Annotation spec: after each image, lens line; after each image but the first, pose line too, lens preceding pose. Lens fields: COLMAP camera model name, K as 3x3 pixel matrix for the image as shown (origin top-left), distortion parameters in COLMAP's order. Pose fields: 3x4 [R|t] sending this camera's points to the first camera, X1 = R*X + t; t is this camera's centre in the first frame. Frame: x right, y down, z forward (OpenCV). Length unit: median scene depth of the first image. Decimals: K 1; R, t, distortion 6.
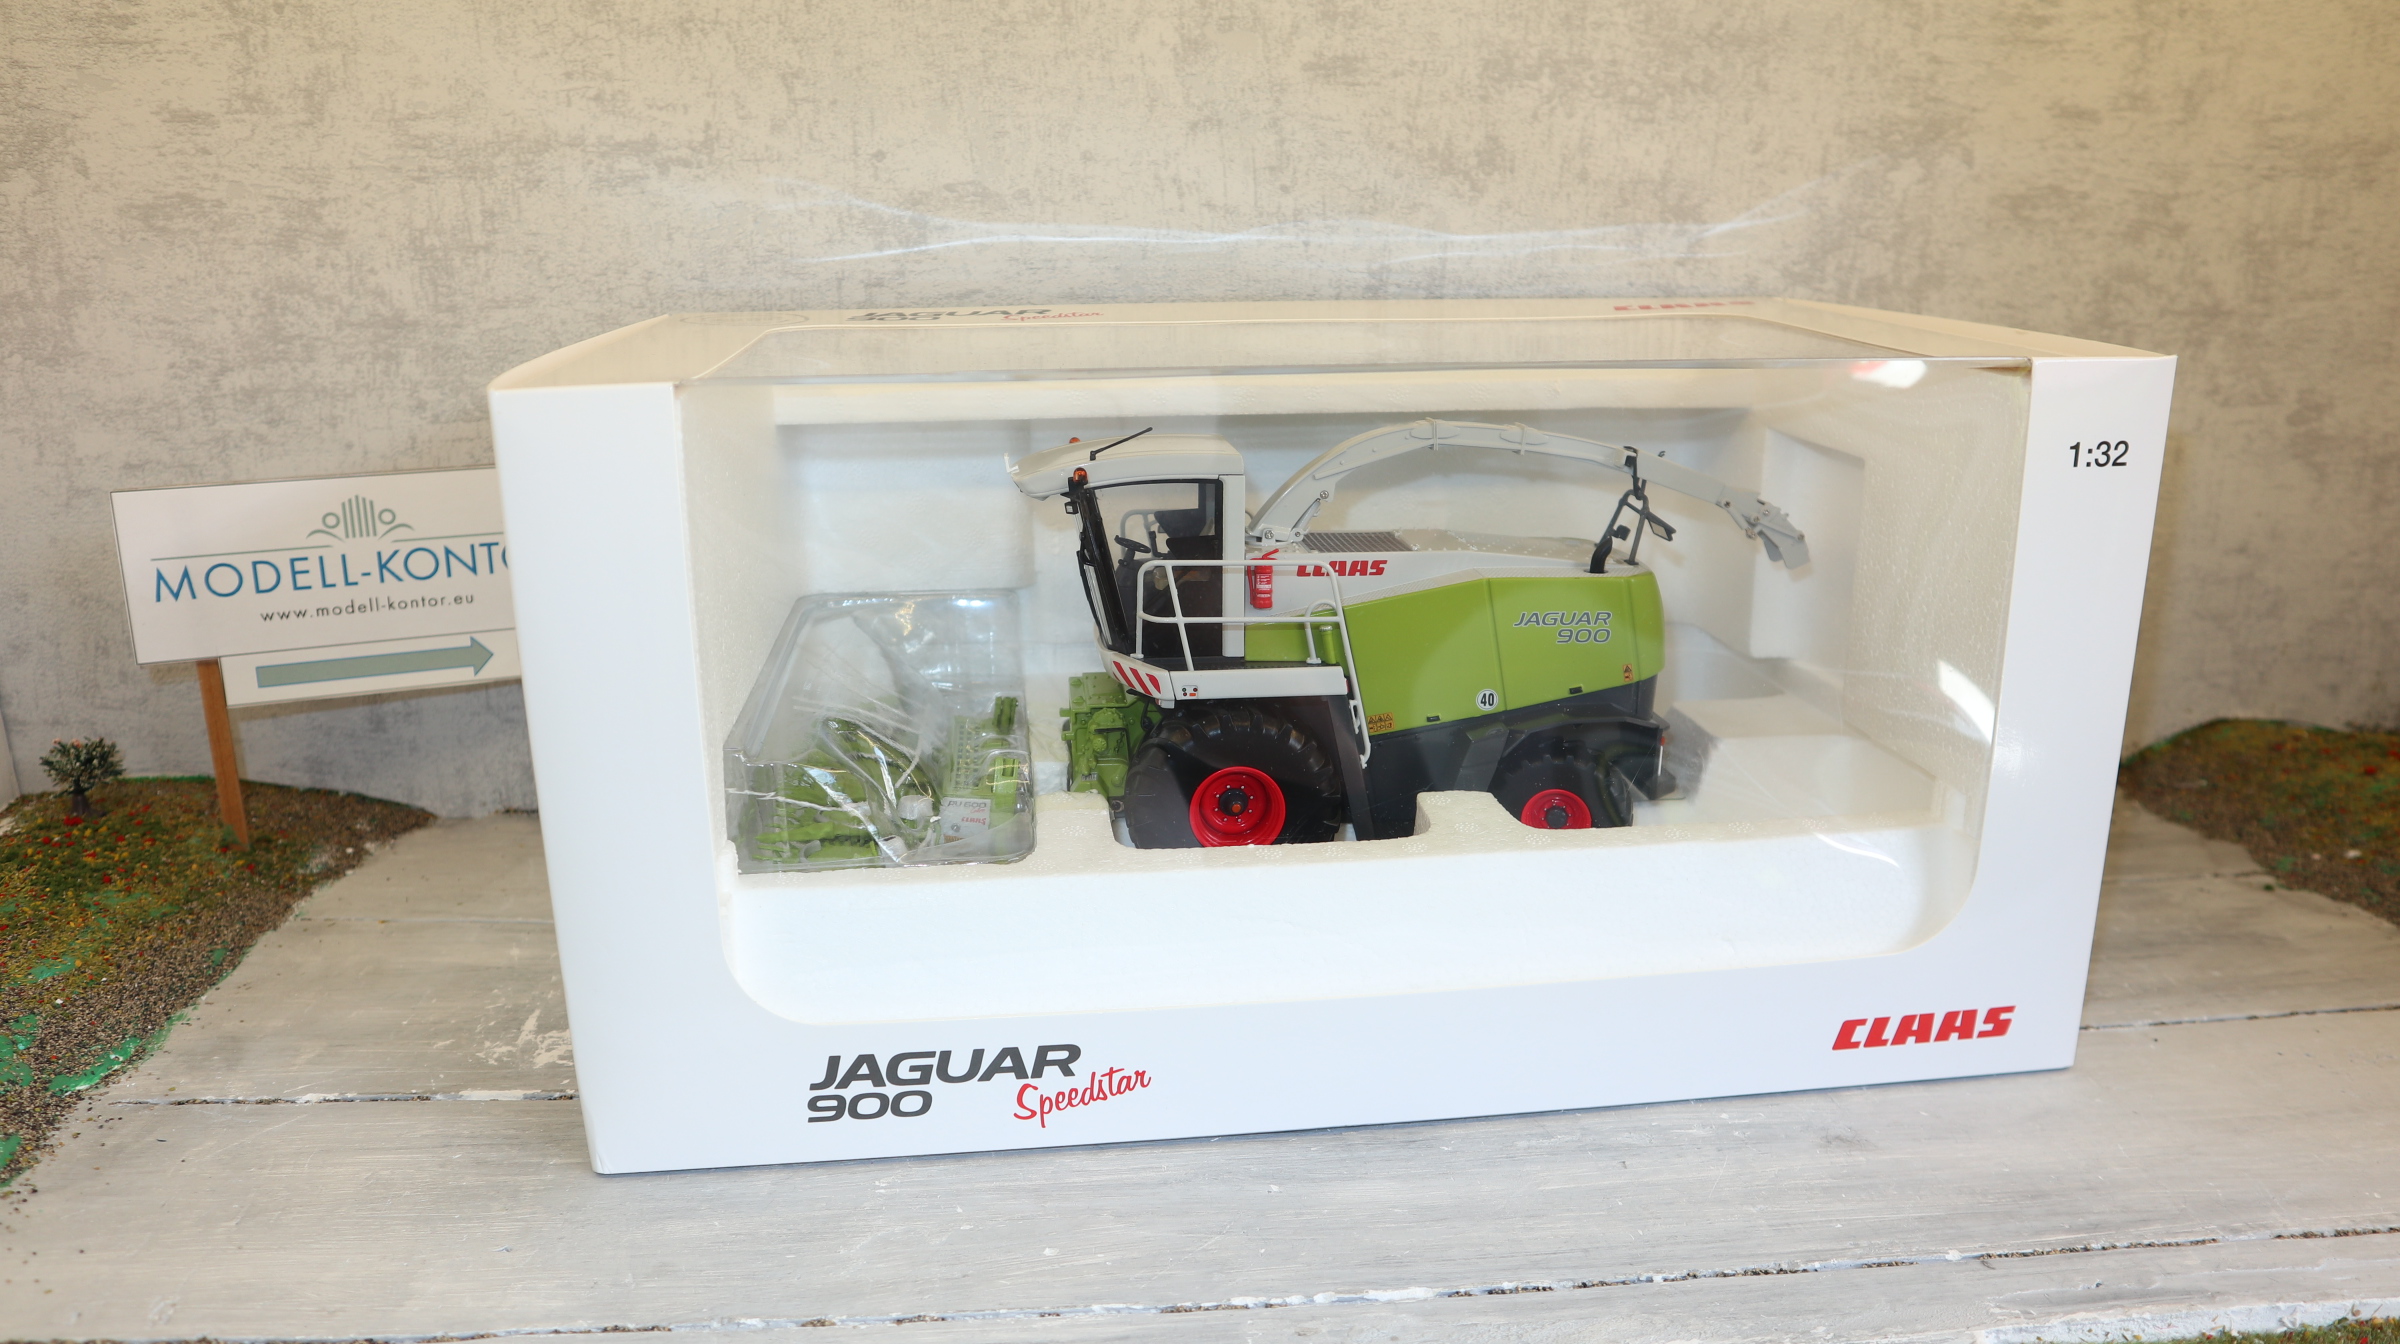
lens RADIAL K [[1795.2, 0, 1200.0], [0, 1795.2, 672.0], [0, 0, 1]] dist [-0.043427, 0.000117]
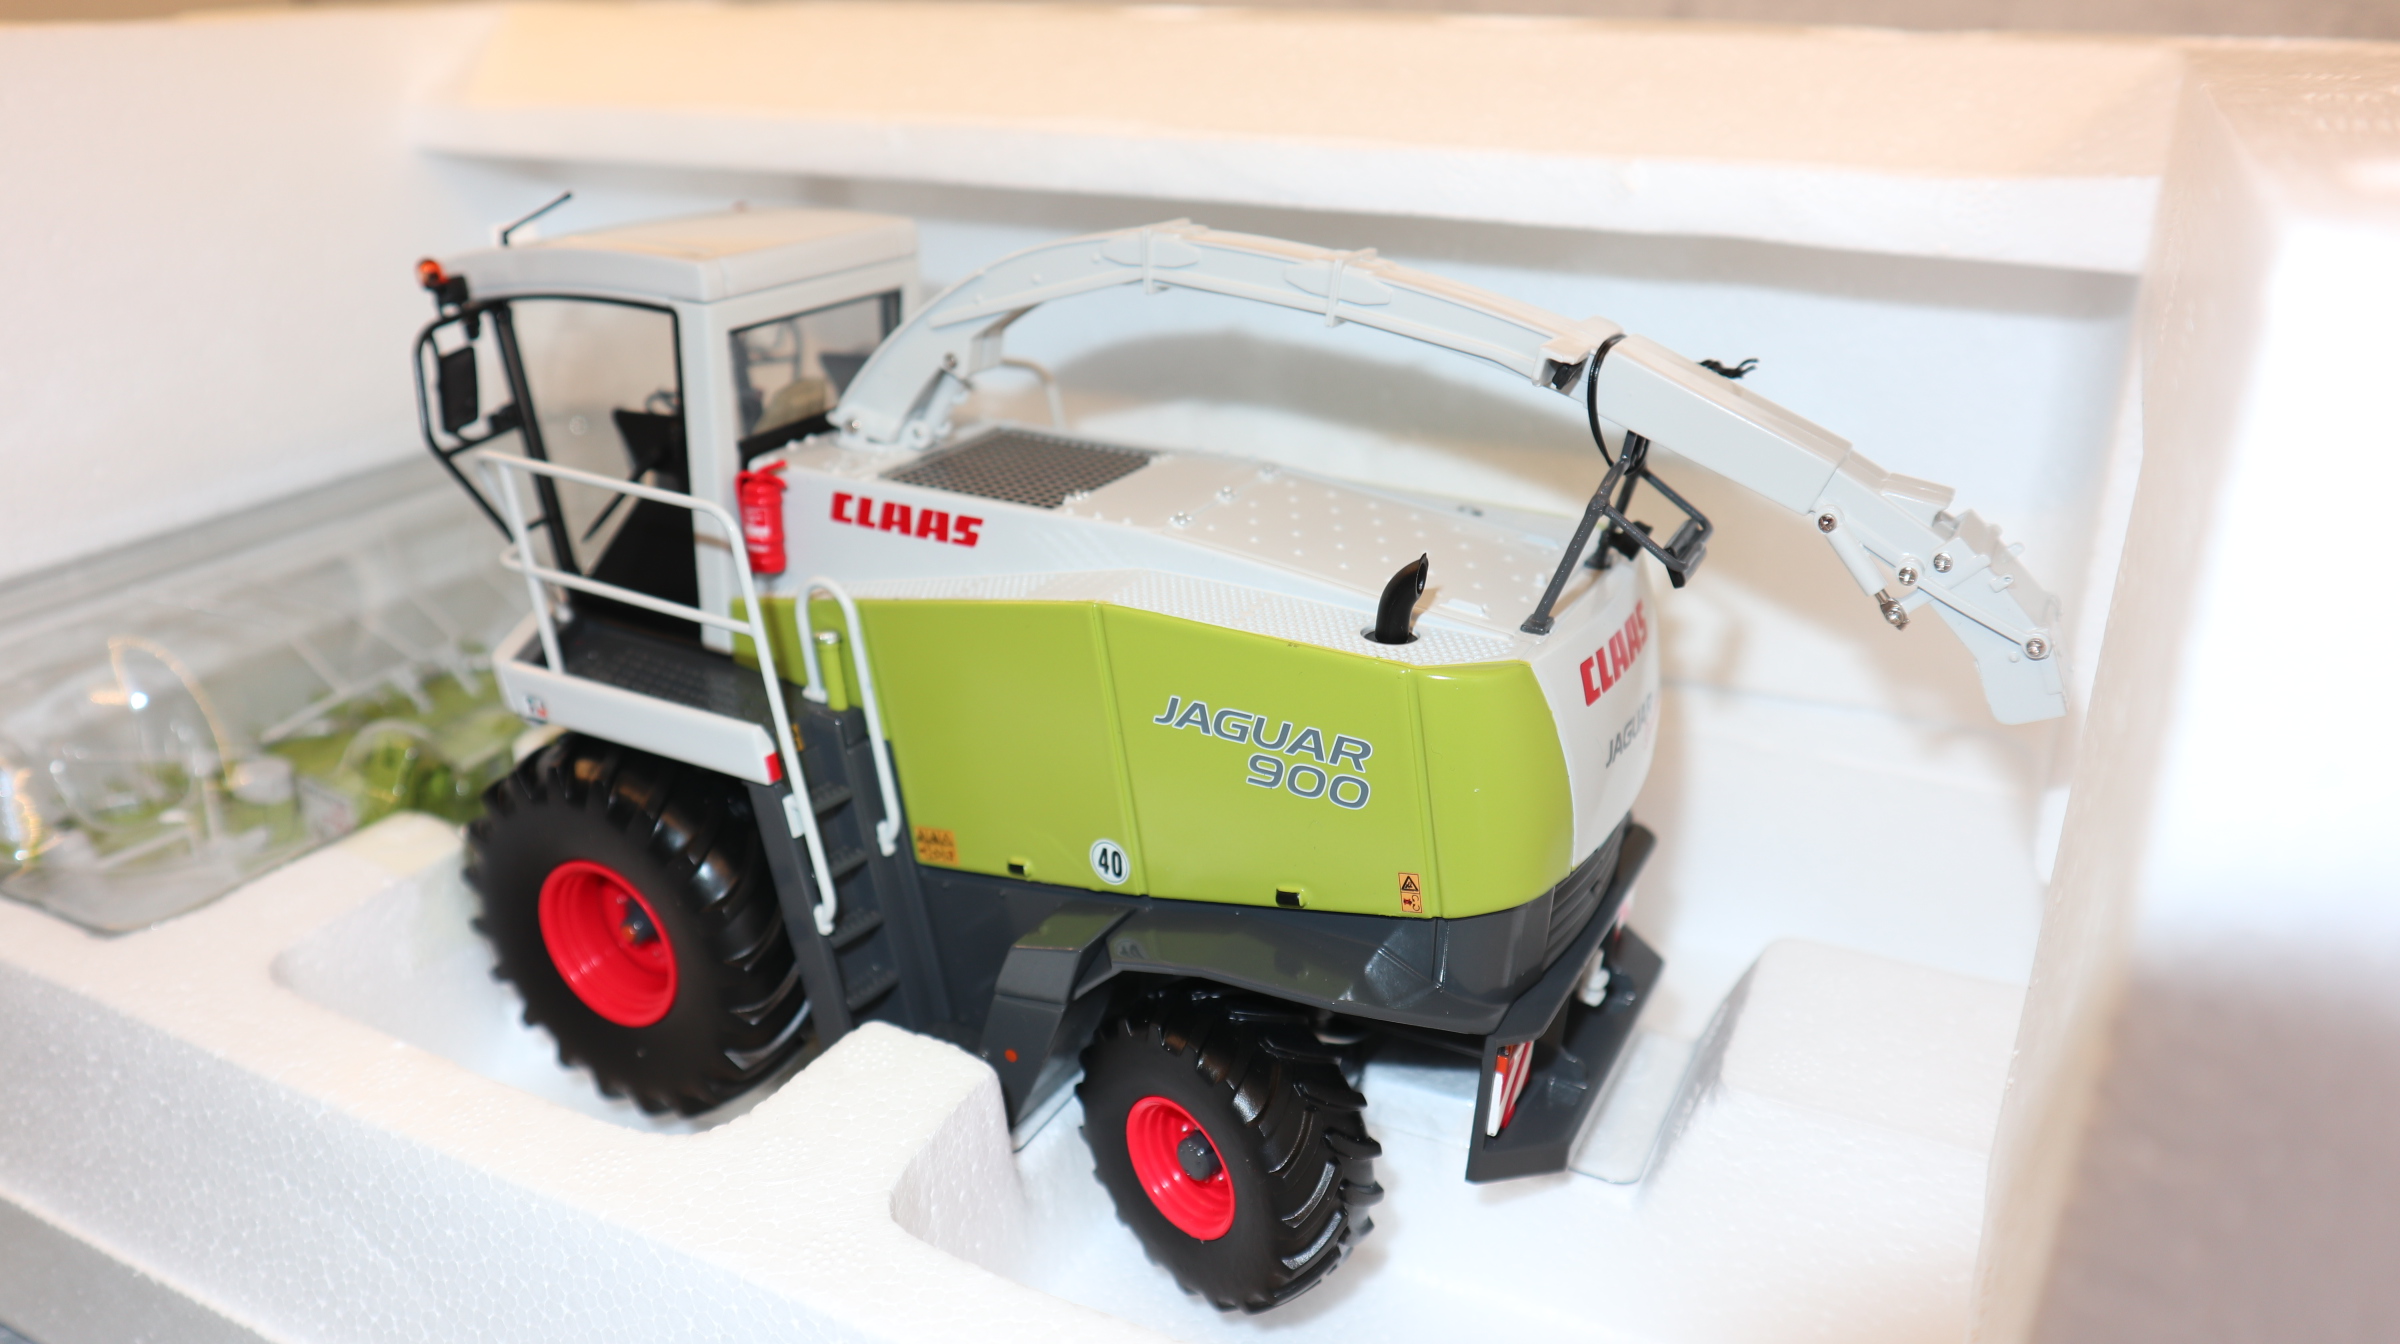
lens RADIAL K [[1795.2, 0, 1200.0], [0, 1795.2, 672.0], [0, 0, 1]] dist [-0.043427, 0.000117]
pose [[0.819784, 0.221266, -0.528200, 0.415084], [-0.146161, 0.972636, 0.180597, -0.118471], [0.553706, -0.070848, 0.829693, 0.651327]]
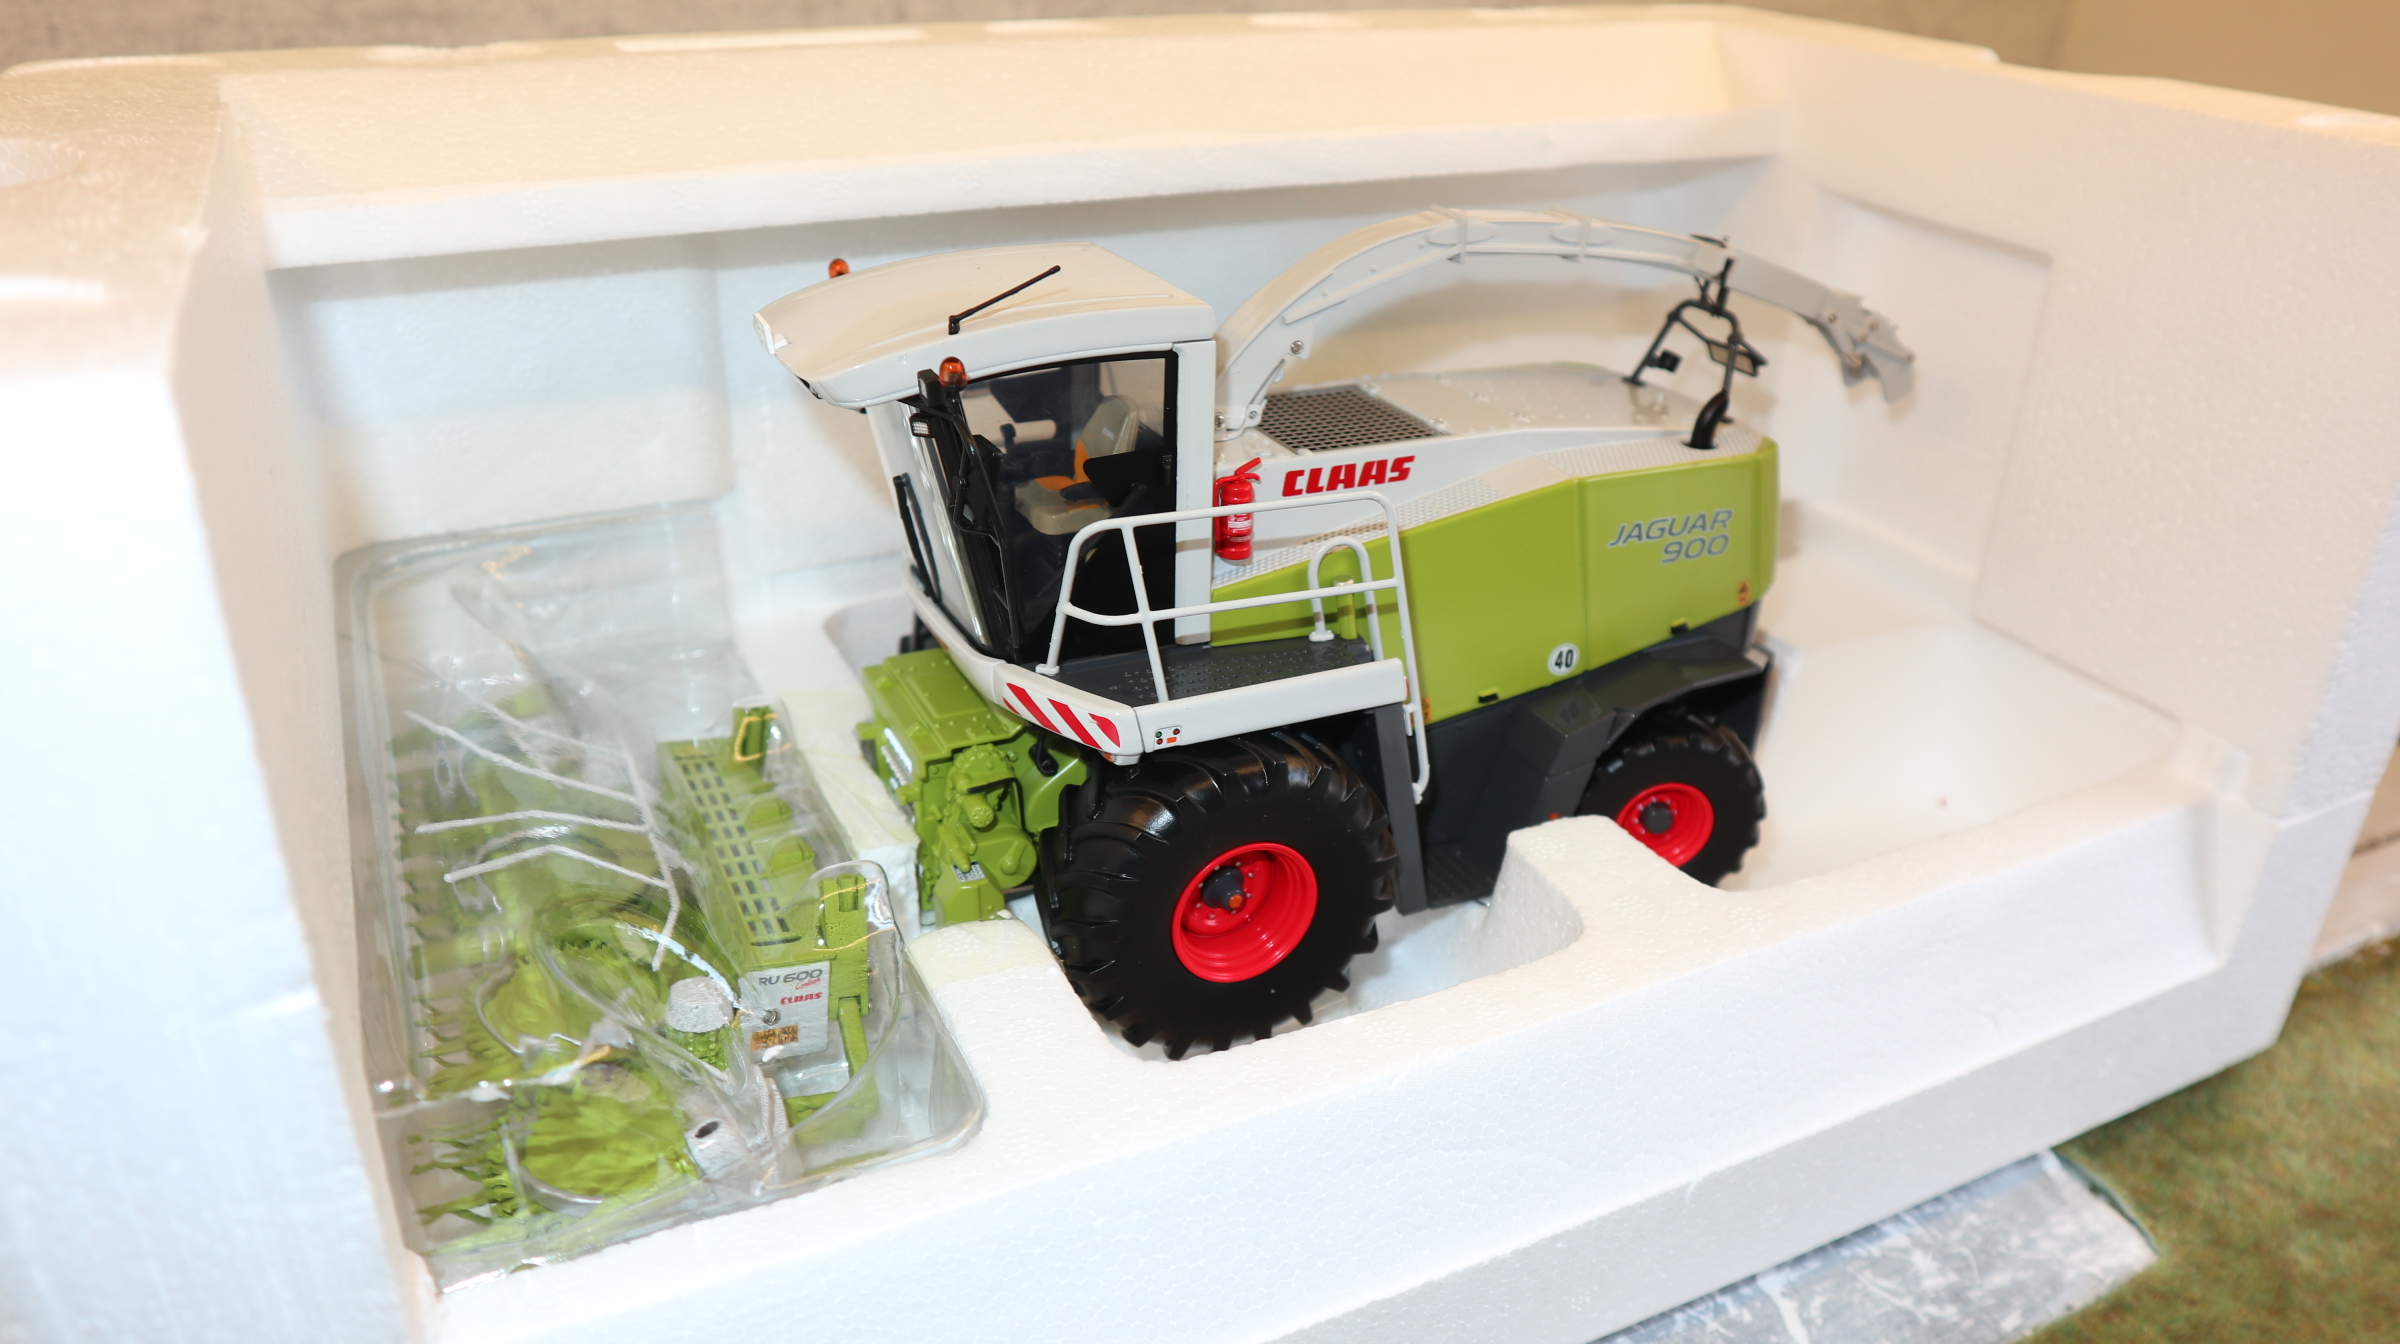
lens RADIAL K [[1775.2, 0, 1200.0], [0, 1775.2, 672.0], [0, 0, 1]] dist [-0.082739, 0.000481]
pose [[0.947456, -0.118668, 0.297060, -0.156394], [0.057167, 0.976508, 0.207760, -0.122164], [-0.314736, -0.179861, 0.931982, 0.454619]]
